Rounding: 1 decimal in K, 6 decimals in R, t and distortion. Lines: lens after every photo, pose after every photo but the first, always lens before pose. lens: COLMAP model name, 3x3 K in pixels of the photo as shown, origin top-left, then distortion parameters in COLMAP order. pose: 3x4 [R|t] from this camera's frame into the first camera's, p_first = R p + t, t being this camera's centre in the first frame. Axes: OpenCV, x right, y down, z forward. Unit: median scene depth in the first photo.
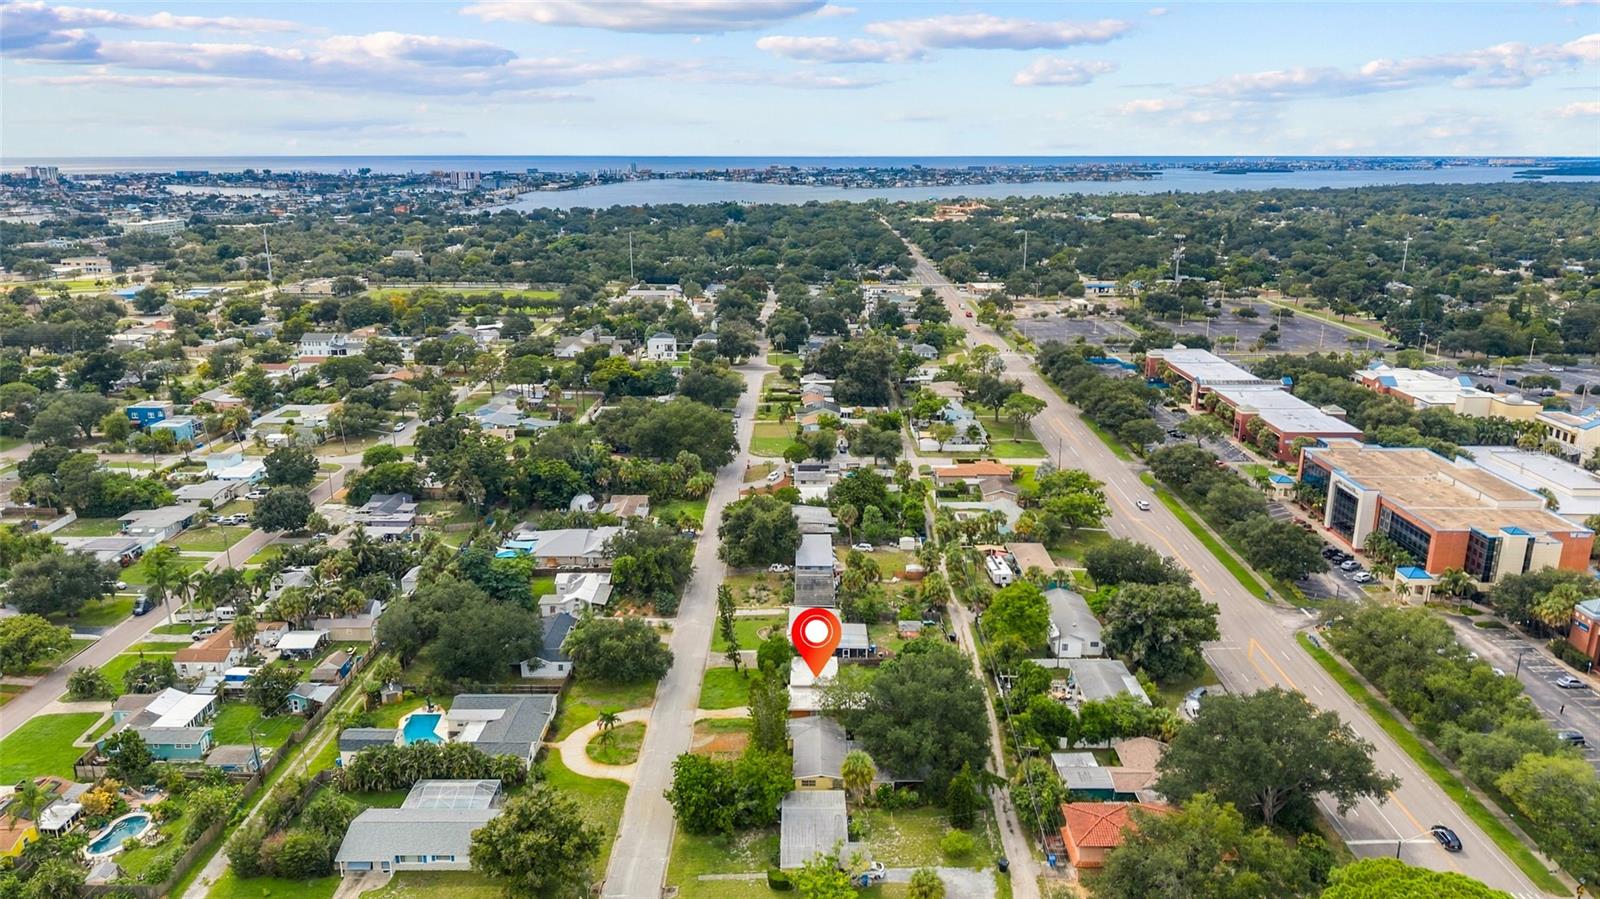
lens RADIAL K [[1072.7, 0, 800.0], [0, 1072.7, 449.5], [0, 0, 1]] dist [0.040472, -0.052618]
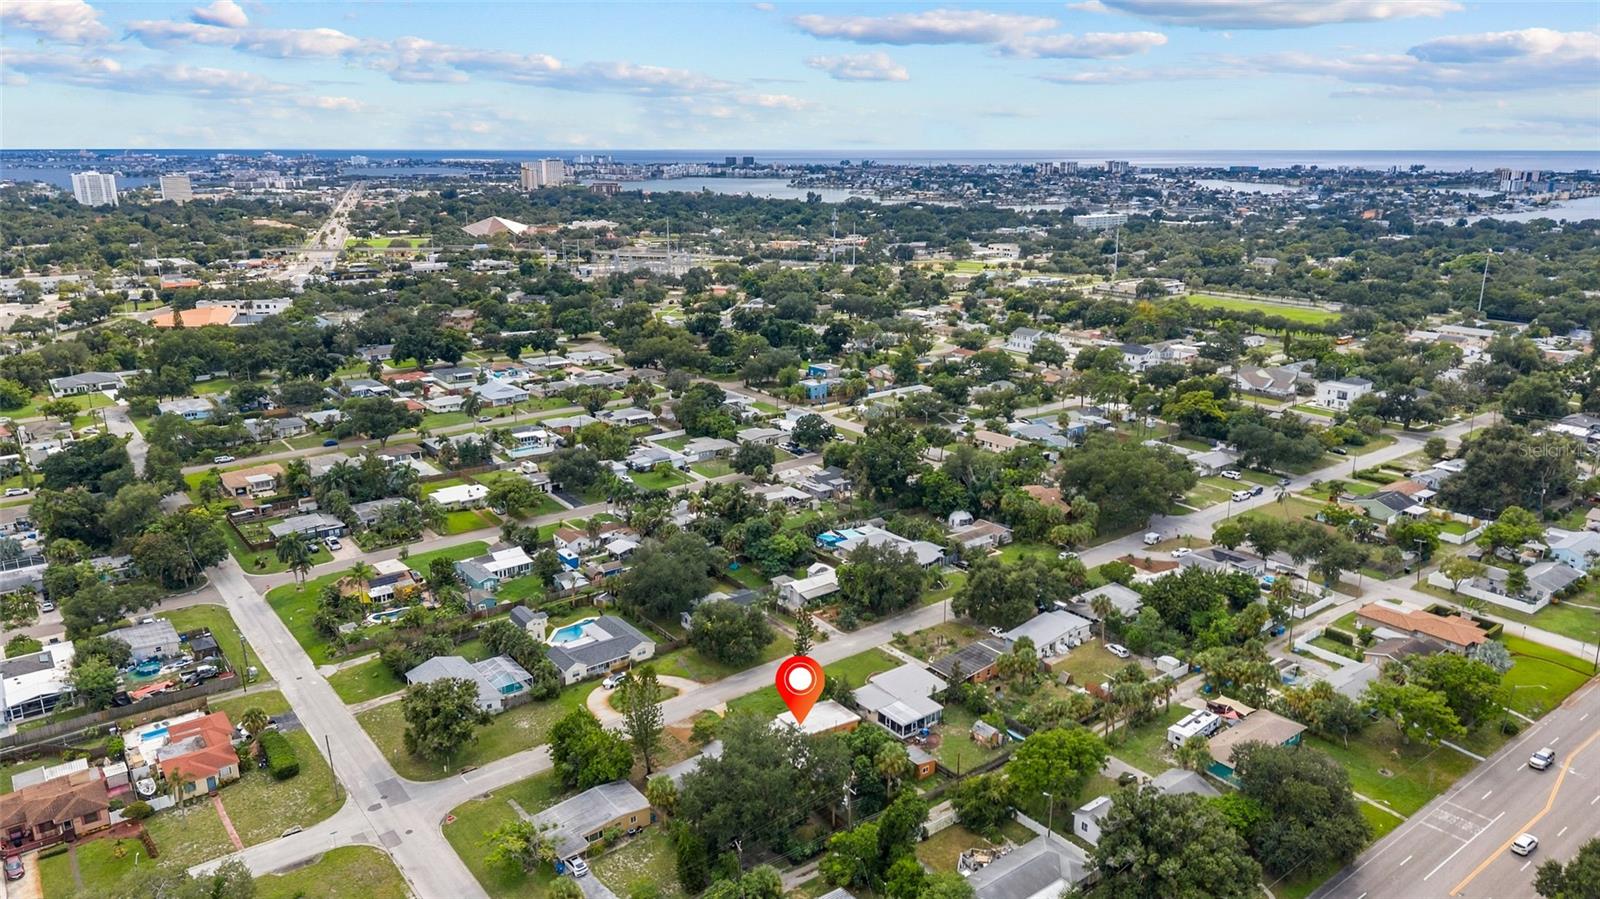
lens RADIAL K [[1072.7, 0, 800.0], [0, 1072.7, 449.5], [0, 0, 1]] dist [0.040472, -0.052618]
pose [[0.614616, 0.213265, -0.759450, 0.502845], [-0.209065, 0.972371, 0.103862, -0.095680], [0.760617, 0.094939, 0.642221, 0.231725]]
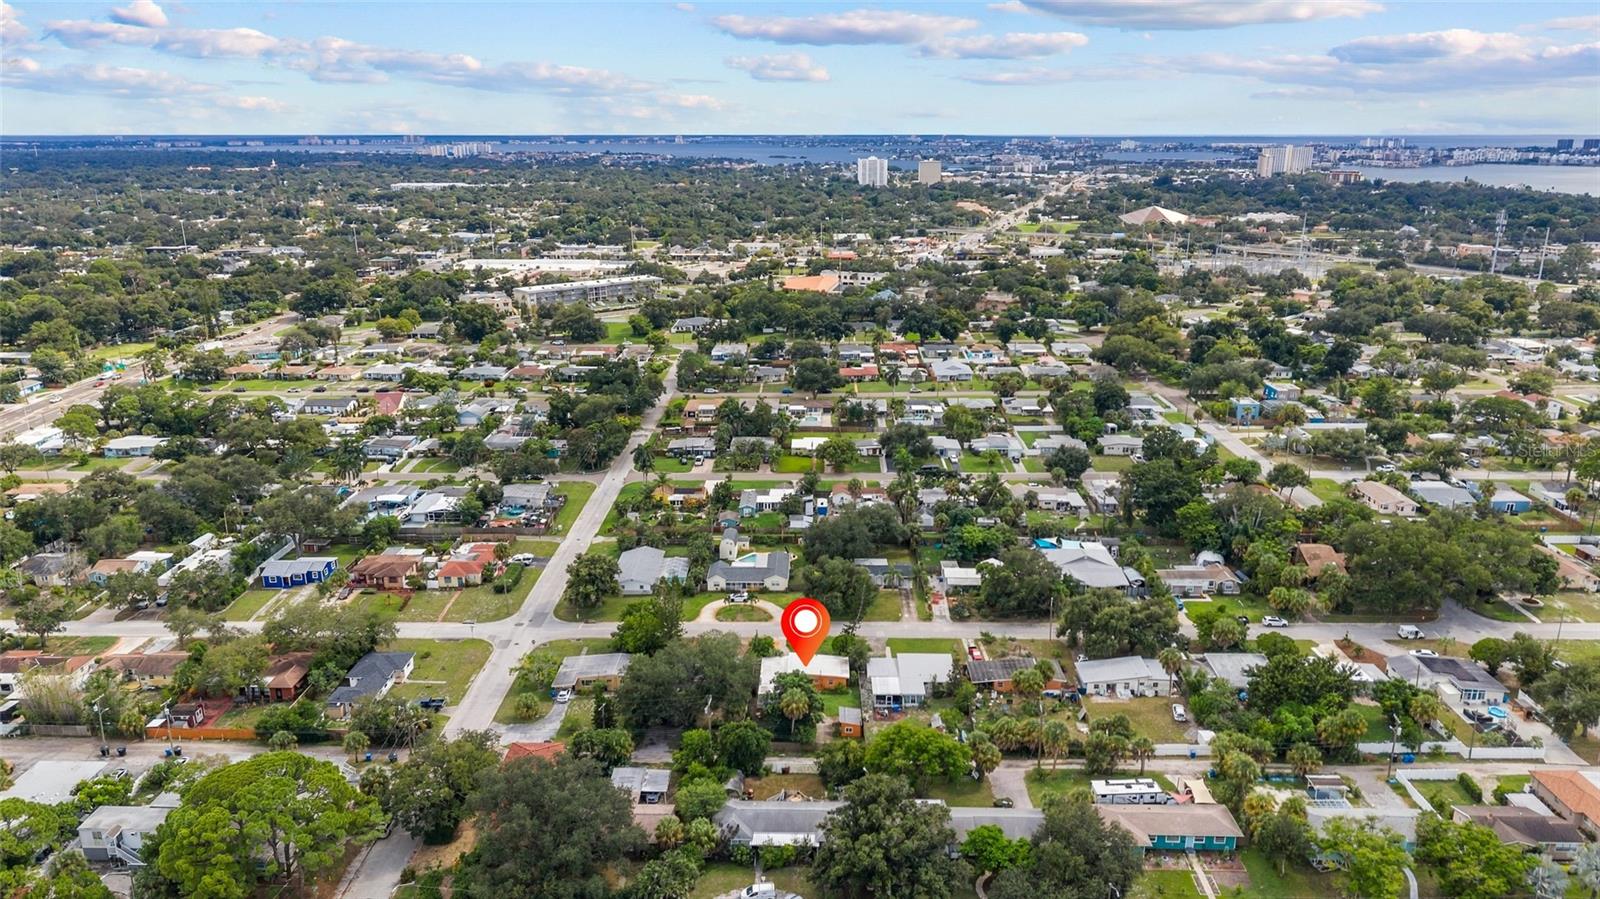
lens RADIAL K [[1082.1, 0, 800.0], [0, 1082.1, 449.5], [0, 0, 1]] dist [0.074823, -0.063644]
pose [[-0.017850, 0.279209, -0.960064, 0.747479], [-0.261543, 0.925479, 0.274014, -0.222618], [0.965027, 0.255989, 0.056505, 0.613396]]
